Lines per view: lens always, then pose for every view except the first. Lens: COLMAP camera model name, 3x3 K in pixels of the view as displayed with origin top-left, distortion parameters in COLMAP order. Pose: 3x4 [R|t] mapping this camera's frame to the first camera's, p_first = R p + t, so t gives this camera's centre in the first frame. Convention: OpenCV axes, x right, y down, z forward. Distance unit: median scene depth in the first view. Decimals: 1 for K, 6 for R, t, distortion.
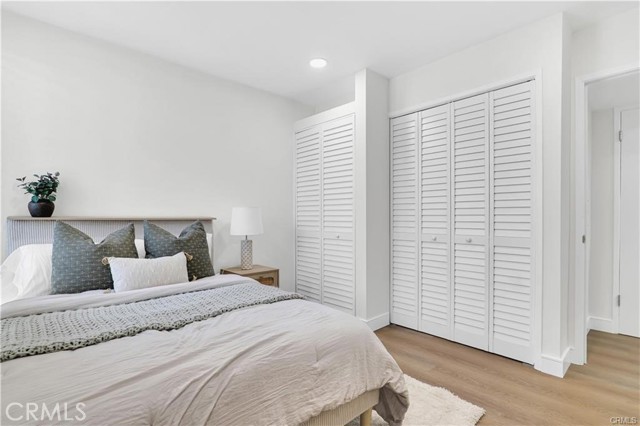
lens RADIAL K [[307.2, 0, 319.9], [0, 307.2, 214.9], [0, 0, 1]] dist [-0.022128, 0.004573]
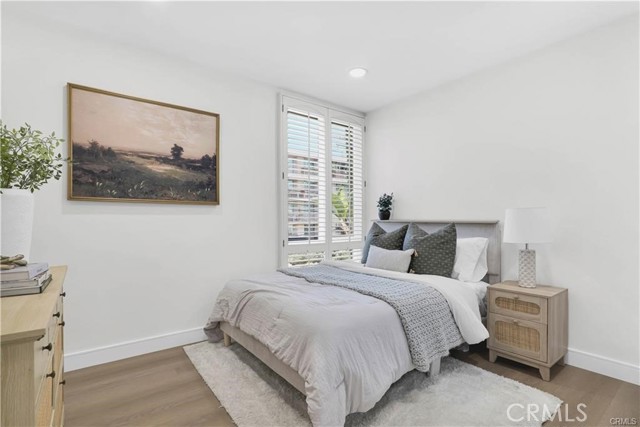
lens RADIAL K [[307.2, 0, 320.0], [0, 307.2, 216.8], [0, 0, 1]] dist [-0.022128, 0.004573]
pose [[-0.102250, -0.008098, -0.994726, 0.763161], [0.004781, 0.999951, -0.008632, 0.002474], [0.994747, -0.005638, -0.102206, 0.717338]]
